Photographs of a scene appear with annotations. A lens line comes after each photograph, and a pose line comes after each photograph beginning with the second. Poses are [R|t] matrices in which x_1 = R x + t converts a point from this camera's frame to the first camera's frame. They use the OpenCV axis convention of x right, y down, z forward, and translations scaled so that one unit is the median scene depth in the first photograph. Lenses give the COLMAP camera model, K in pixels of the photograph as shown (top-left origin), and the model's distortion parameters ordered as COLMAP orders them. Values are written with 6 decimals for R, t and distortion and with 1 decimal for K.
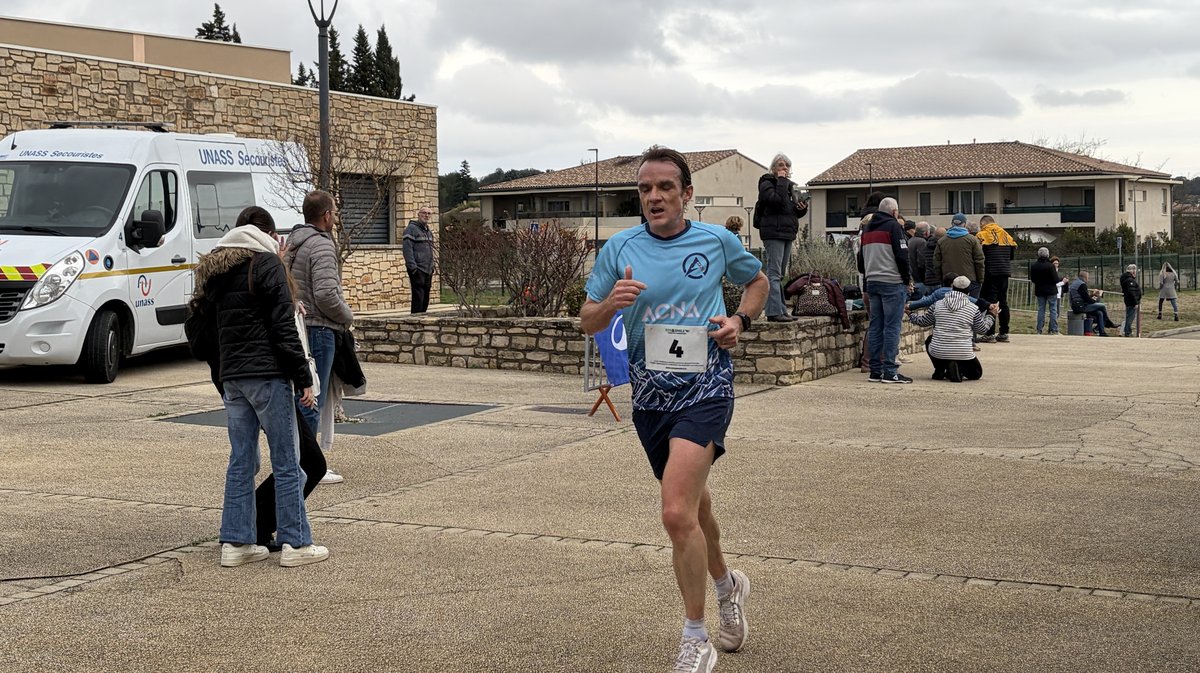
lens RADIAL K [[1660.0, 0, 596.5], [0, 1660.0, 306.3], [0, 0, 1]] dist [0.063621, 0.000000]
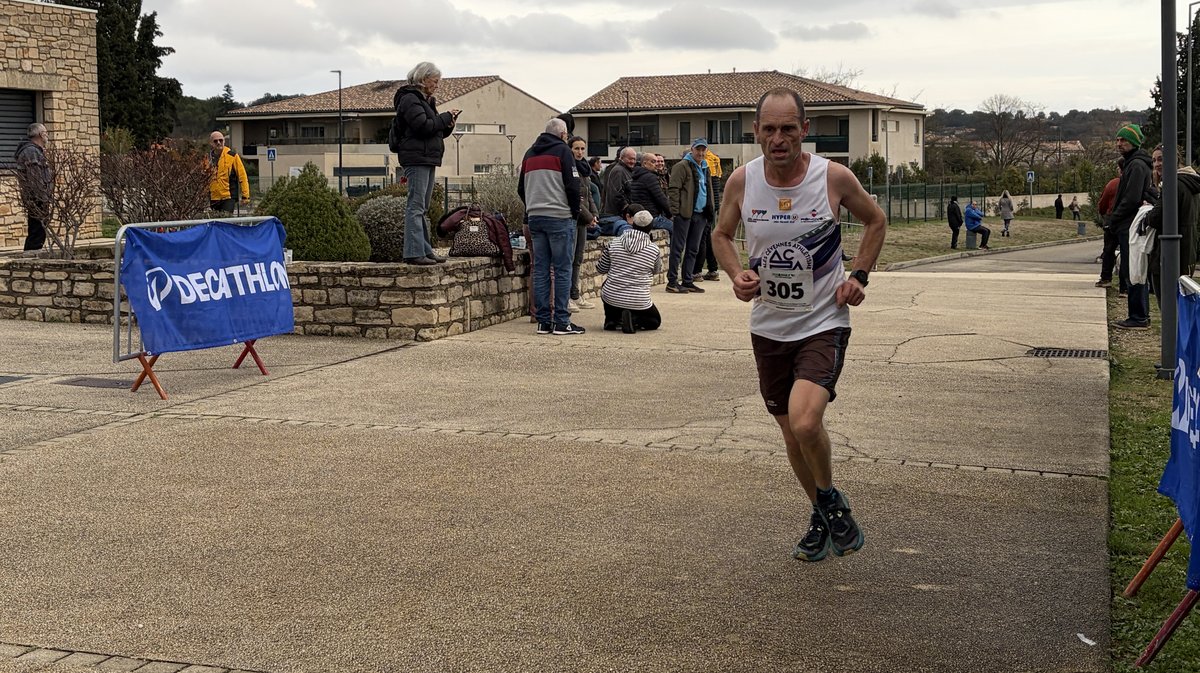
lens RADIAL K [[1660.0, 0, 610.0], [0, 1660.0, 325.2], [0, 0, 1]] dist [0.063621, 0.000000]
pose [[0.989895, -0.009660, 0.141476, 0.079876], [0.002024, 0.998538, 0.054020, -0.004746], [-0.141791, -0.053188, 0.988467, 0.147418]]
